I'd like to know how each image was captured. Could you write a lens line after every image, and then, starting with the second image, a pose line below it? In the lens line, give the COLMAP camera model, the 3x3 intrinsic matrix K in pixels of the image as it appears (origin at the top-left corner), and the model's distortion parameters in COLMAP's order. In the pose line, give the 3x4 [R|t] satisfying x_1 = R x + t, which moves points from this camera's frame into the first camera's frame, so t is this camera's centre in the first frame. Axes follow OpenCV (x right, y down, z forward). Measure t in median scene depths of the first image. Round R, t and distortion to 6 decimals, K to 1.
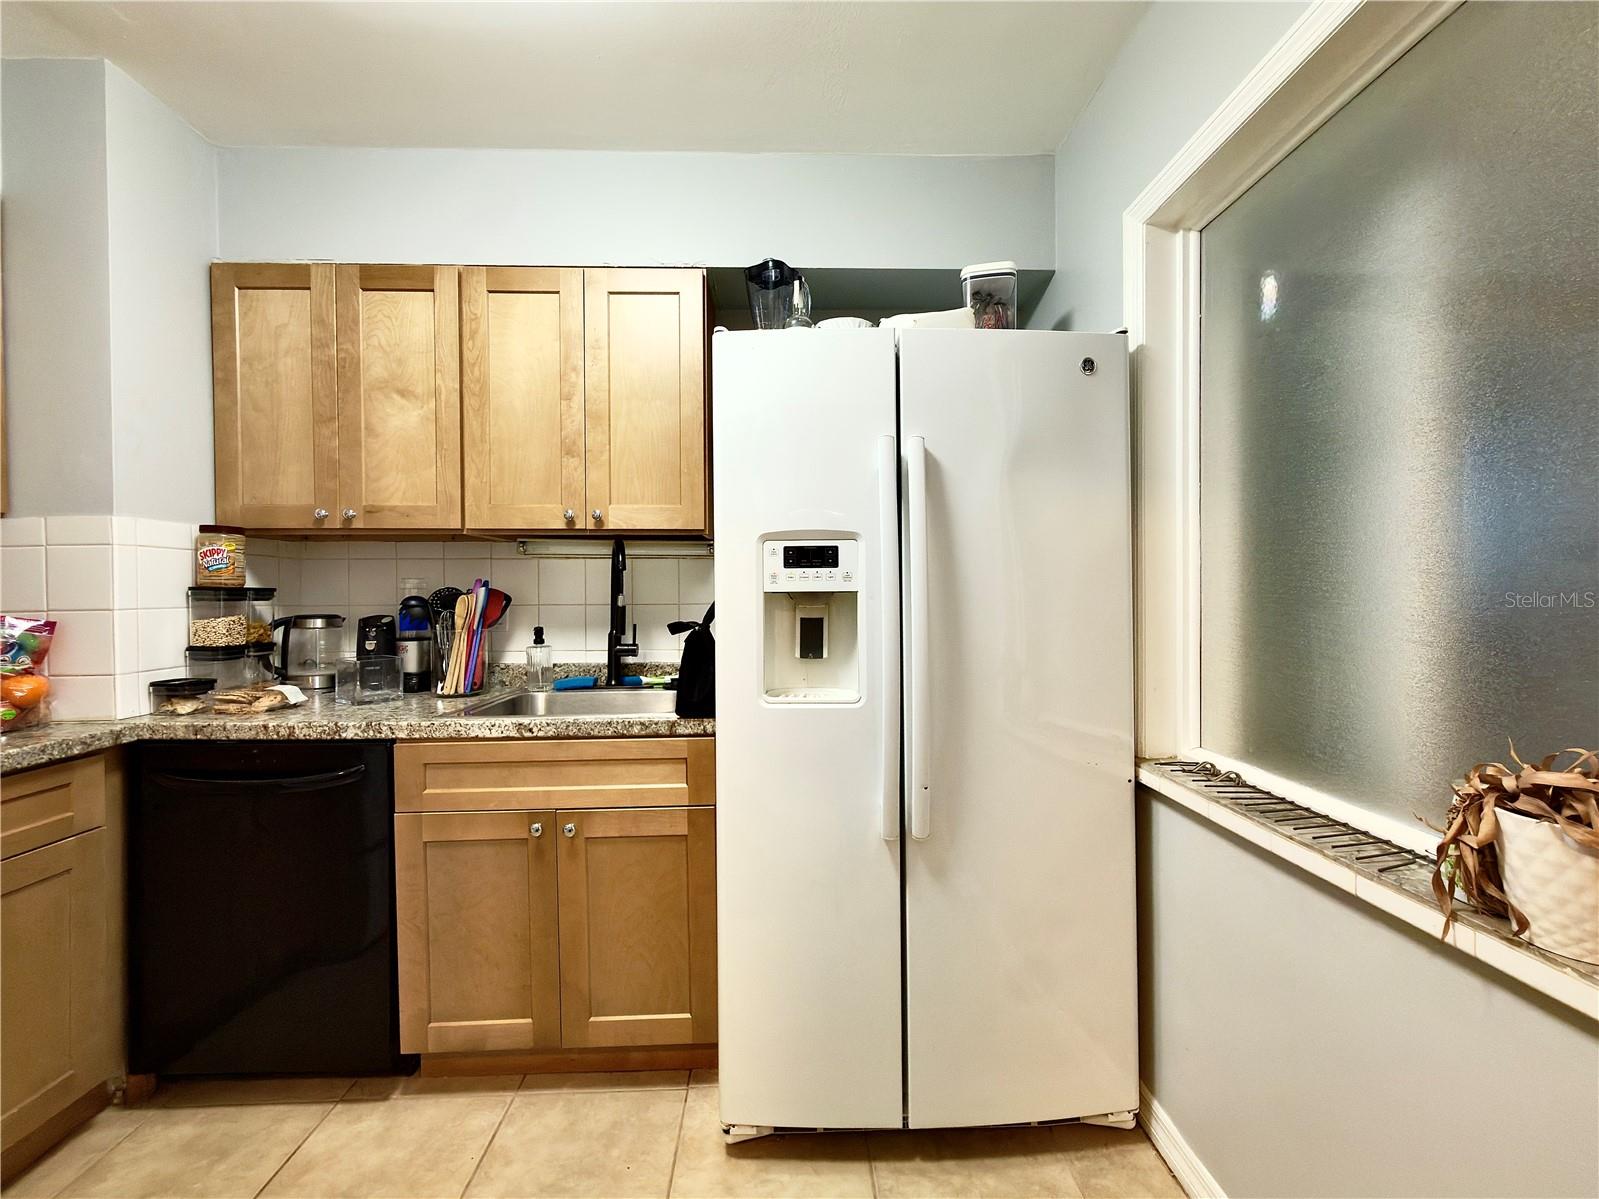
lens RADIAL K [[640.6, 0, 816.7], [0, 640.6, 596.8], [0, 0, 1]] dist [-0.000351, 0.000009]
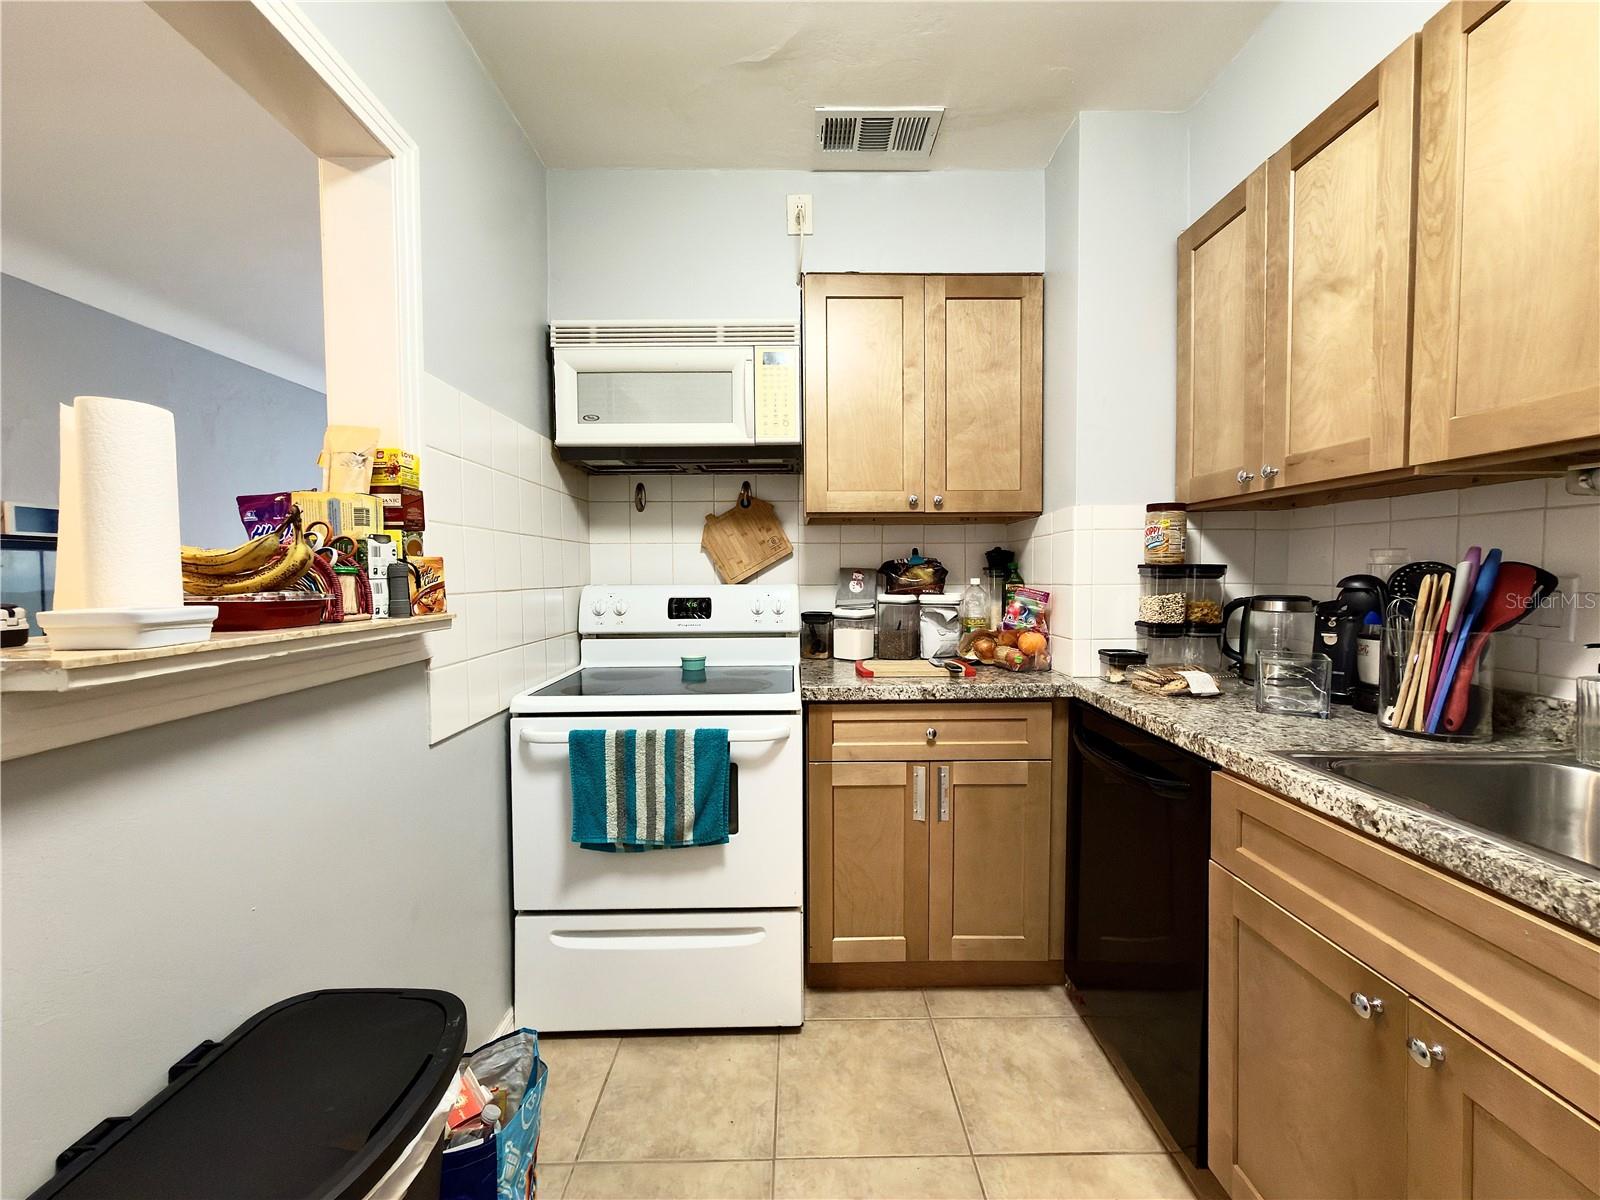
lens RADIAL K [[641.0, 0, 814.2], [0, 641.0, 597.9], [0, 0, 1]] dist [-0.000351, 0.000009]
pose [[-0.042231, 0.046454, -0.998027, 0.110406], [0.000584, 0.998919, 0.046471, -0.010788], [0.999108, 0.001379, -0.042213, 0.534487]]
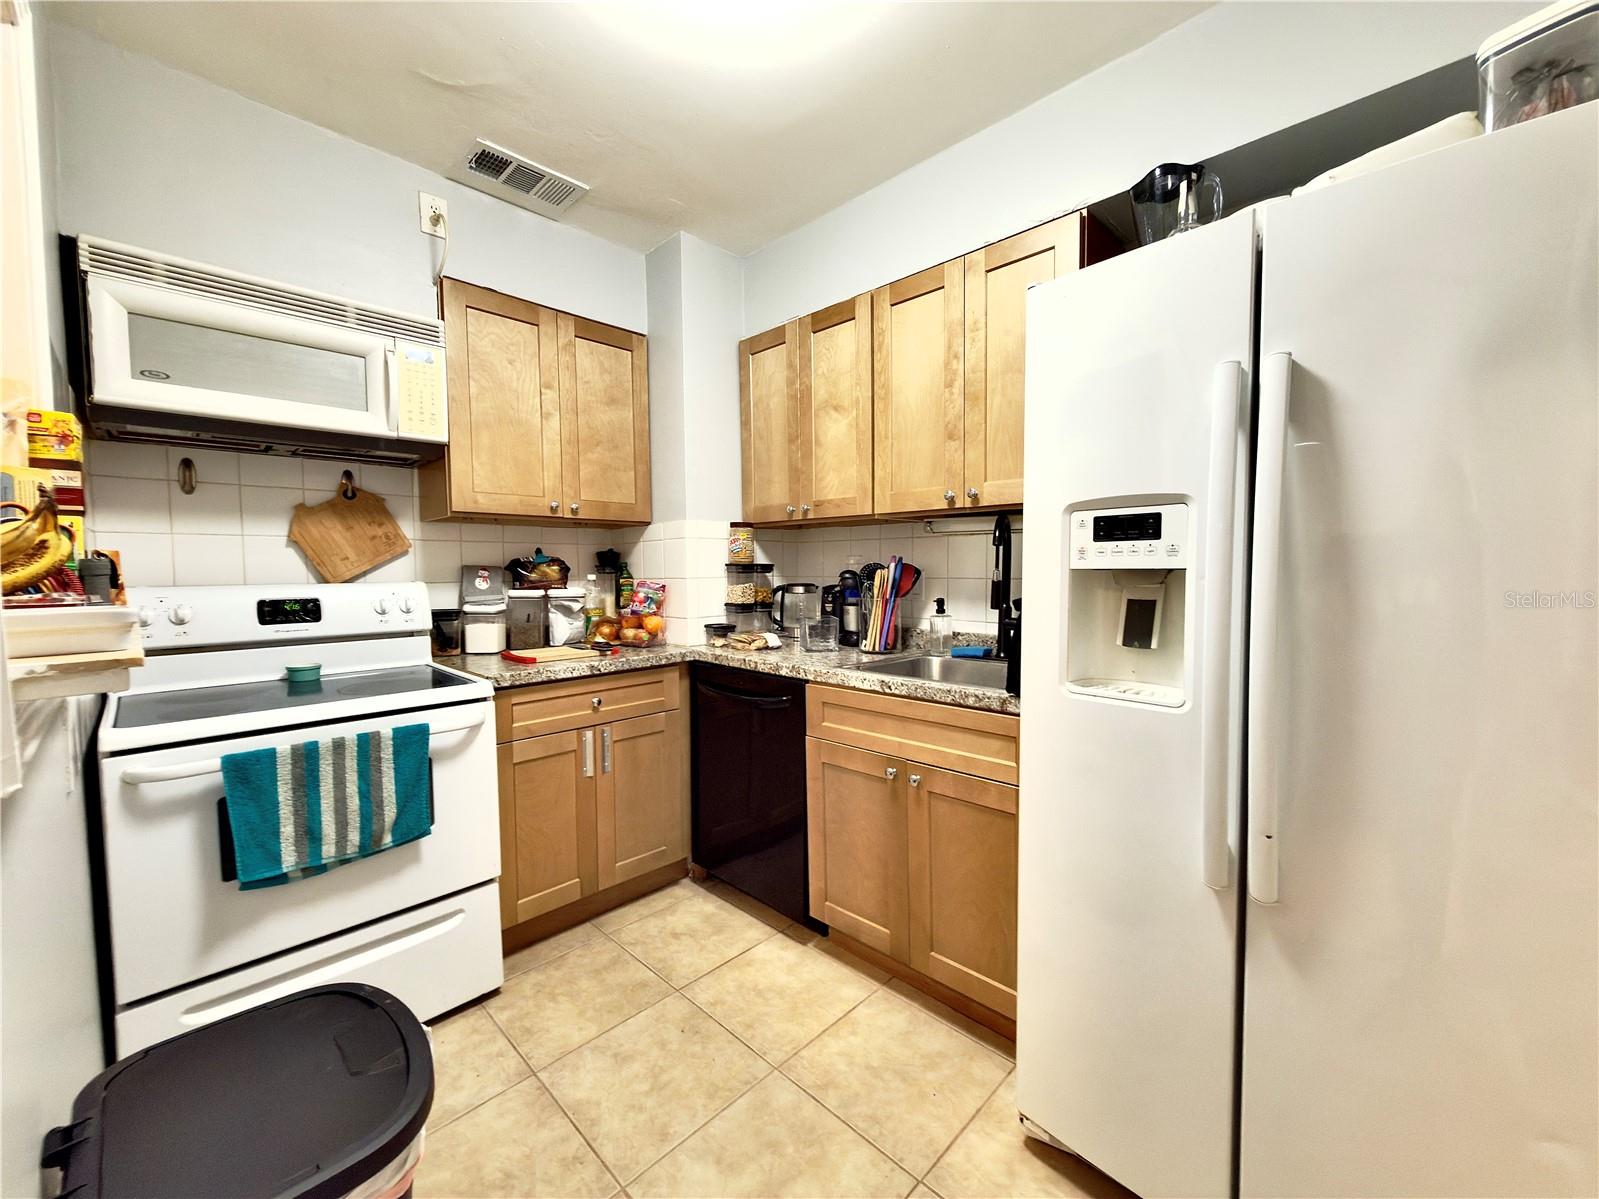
lens RADIAL K [[640.6, 0, 822.9], [0, 640.6, 596.8], [0, 0, 1]] dist [-0.000351, 0.000009]
pose [[0.695706, 0.034841, -0.717481, 0.289234], [-0.001219, 0.998879, 0.047324, -0.009749], [0.718325, -0.032049, 0.694969, 0.112248]]
